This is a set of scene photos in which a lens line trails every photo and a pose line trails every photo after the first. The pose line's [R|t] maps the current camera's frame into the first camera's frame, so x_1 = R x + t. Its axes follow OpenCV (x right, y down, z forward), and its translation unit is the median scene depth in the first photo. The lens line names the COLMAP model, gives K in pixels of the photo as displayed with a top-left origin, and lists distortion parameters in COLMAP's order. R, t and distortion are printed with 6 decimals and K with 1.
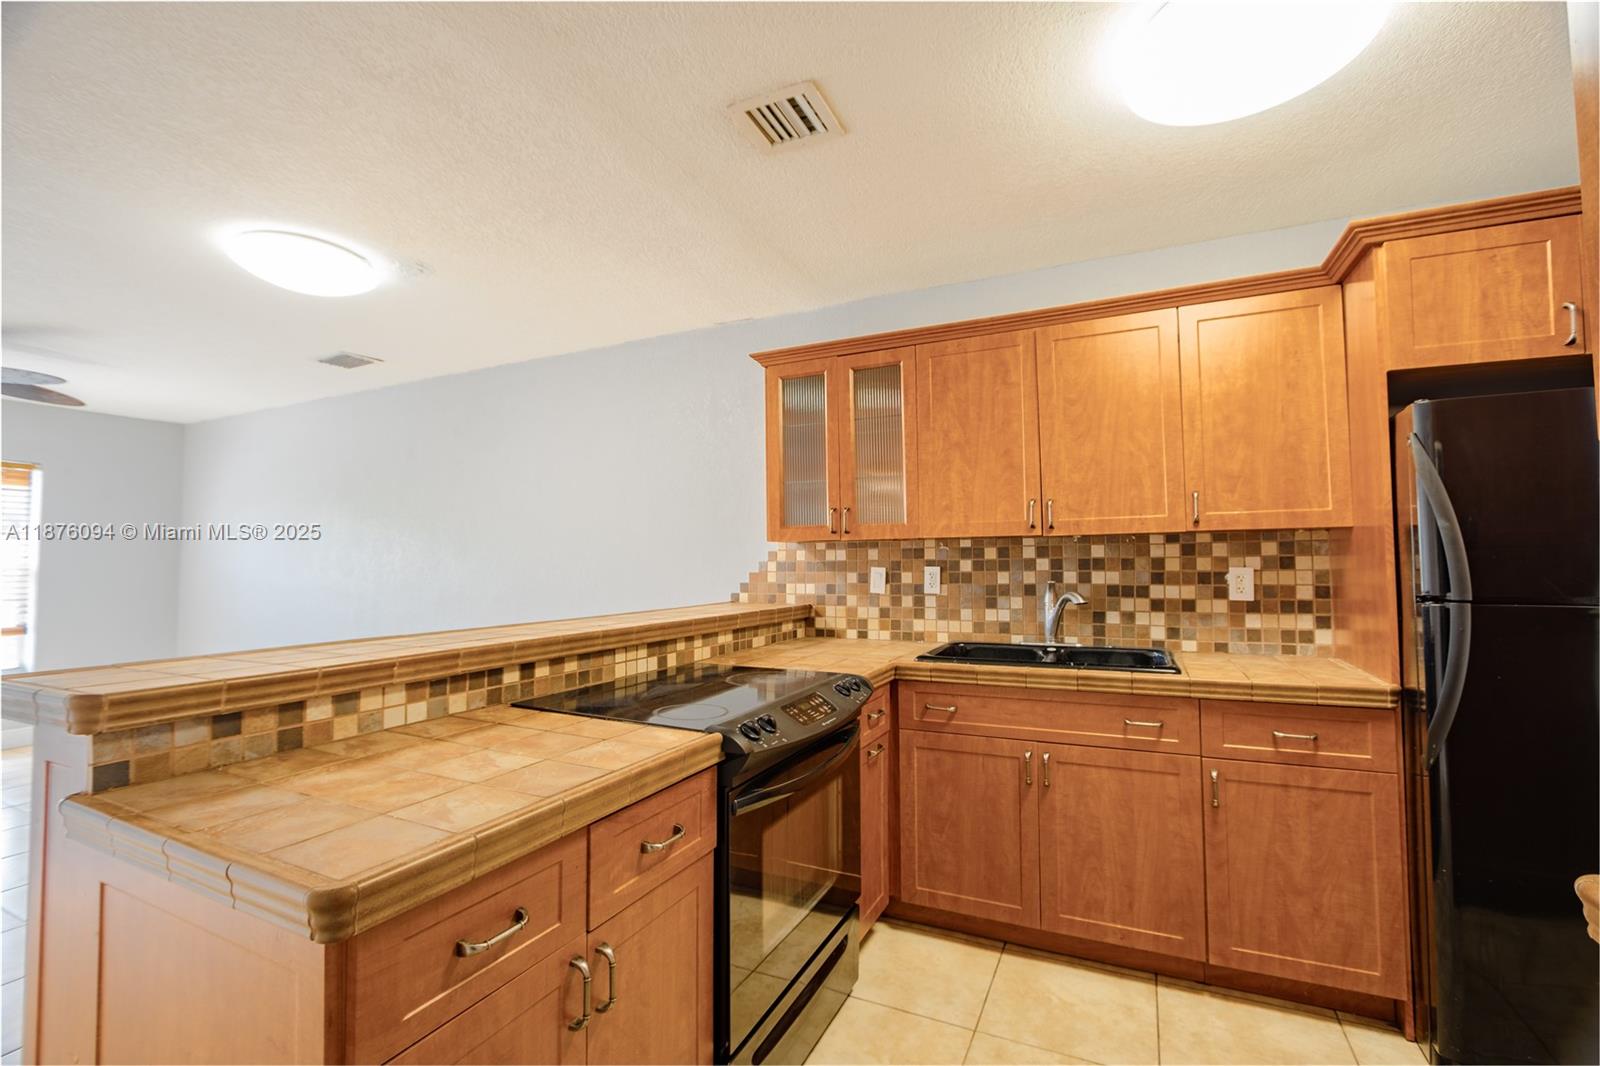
lens RADIAL K [[699.2, 0, 794.5], [0, 699.2, 535.1], [0, 0, 1]] dist [-0.002691, -0.000257]
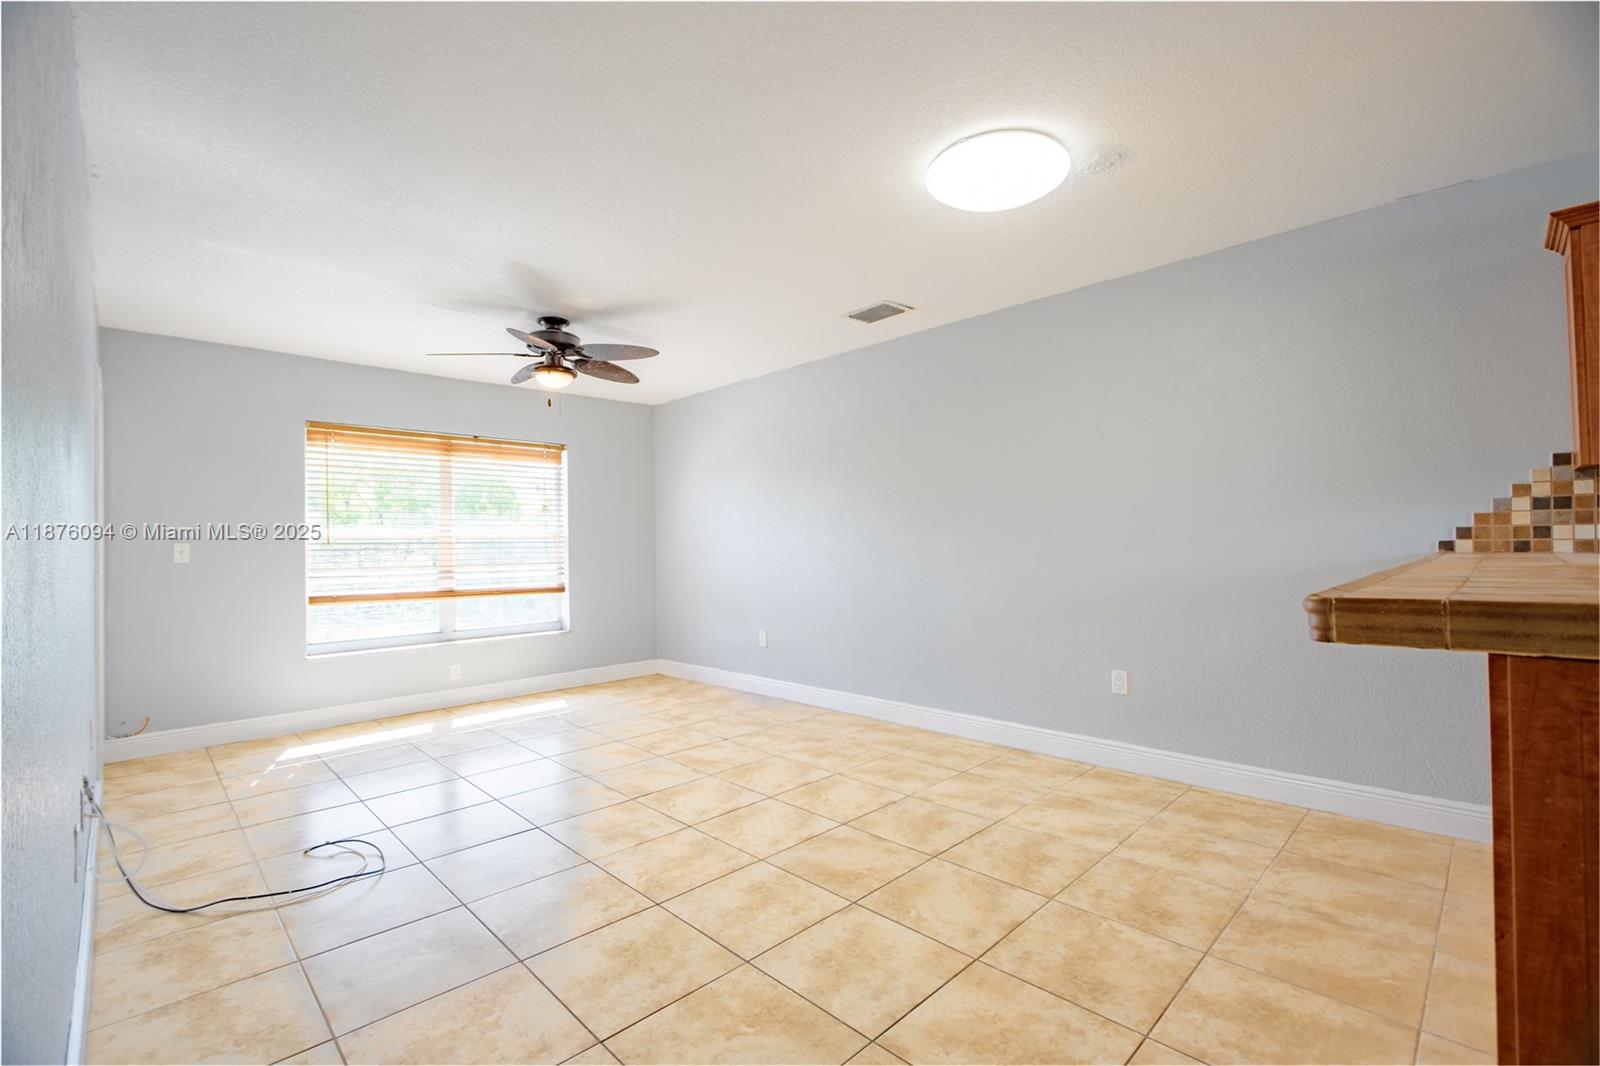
lens RADIAL K [[699.2, 0, 798.4], [0, 699.2, 536.4], [0, 0, 1]] dist [-0.002691, -0.000257]
pose [[0.947312, -0.013057, -0.320047, -0.436075], [0.021258, 0.999529, 0.022145, 0.038533], [0.319607, -0.027782, 0.947143, 0.031383]]
